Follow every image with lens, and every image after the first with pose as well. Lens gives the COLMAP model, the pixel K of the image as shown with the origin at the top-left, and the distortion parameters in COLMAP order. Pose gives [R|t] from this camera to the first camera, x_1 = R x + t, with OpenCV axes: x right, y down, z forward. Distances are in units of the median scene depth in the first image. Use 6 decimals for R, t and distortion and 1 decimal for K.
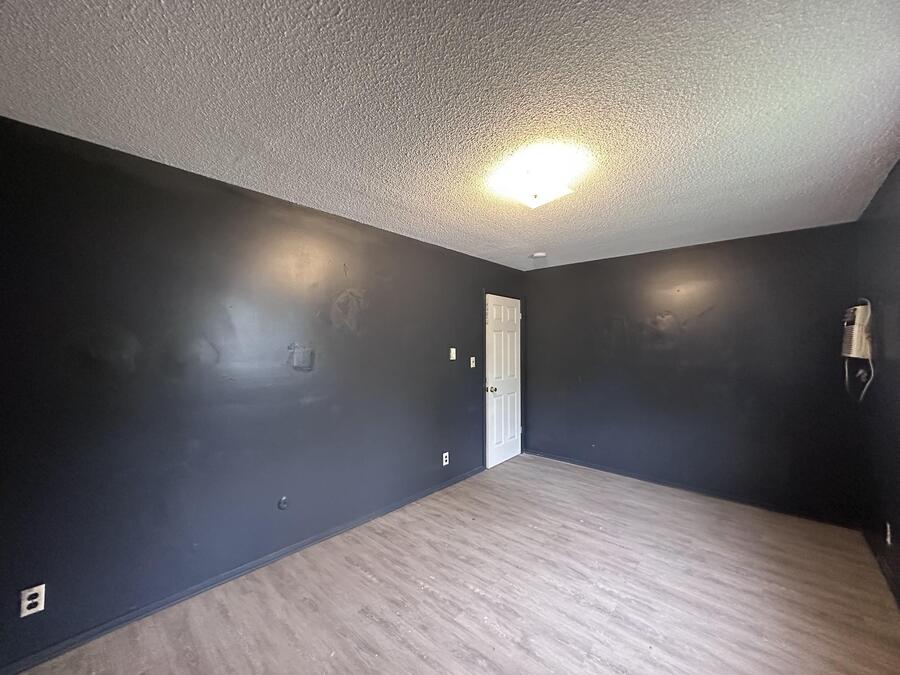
lens RADIAL K [[356.7, 0, 451.3], [0, 356.7, 339.3], [0, 0, 1]] dist [0.002525, 0.000132]
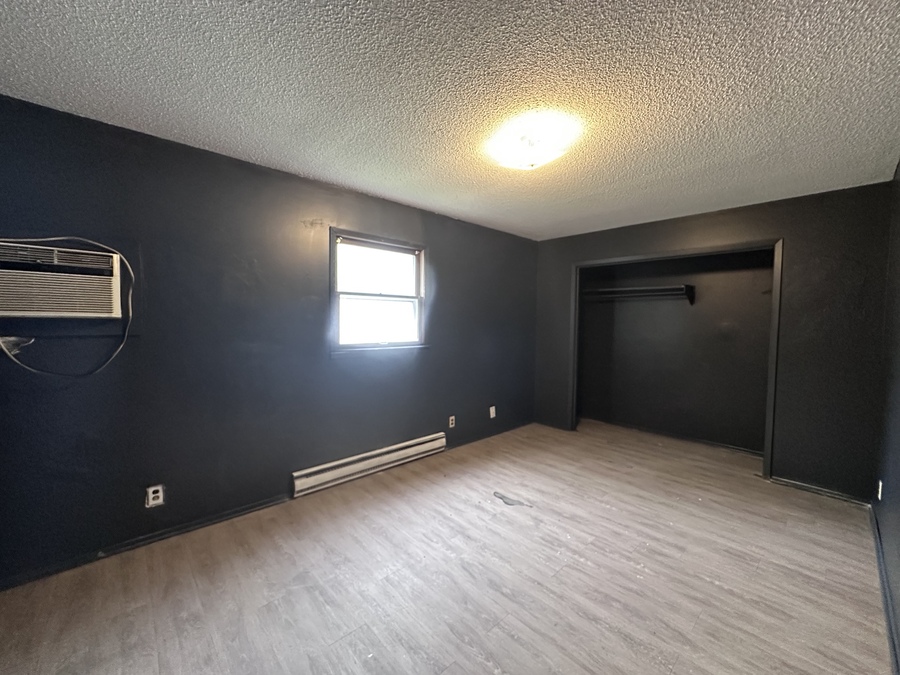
lens RADIAL K [[356.7, 0, 449.4], [0, 356.7, 336.8], [0, 0, 1]] dist [0.002525, 0.000132]
pose [[-0.994759, -0.018497, 0.100557, 0.343427], [-0.015638, 0.999453, 0.029147, 0.067059], [-0.101041, 0.027421, -0.994504, 1.964549]]
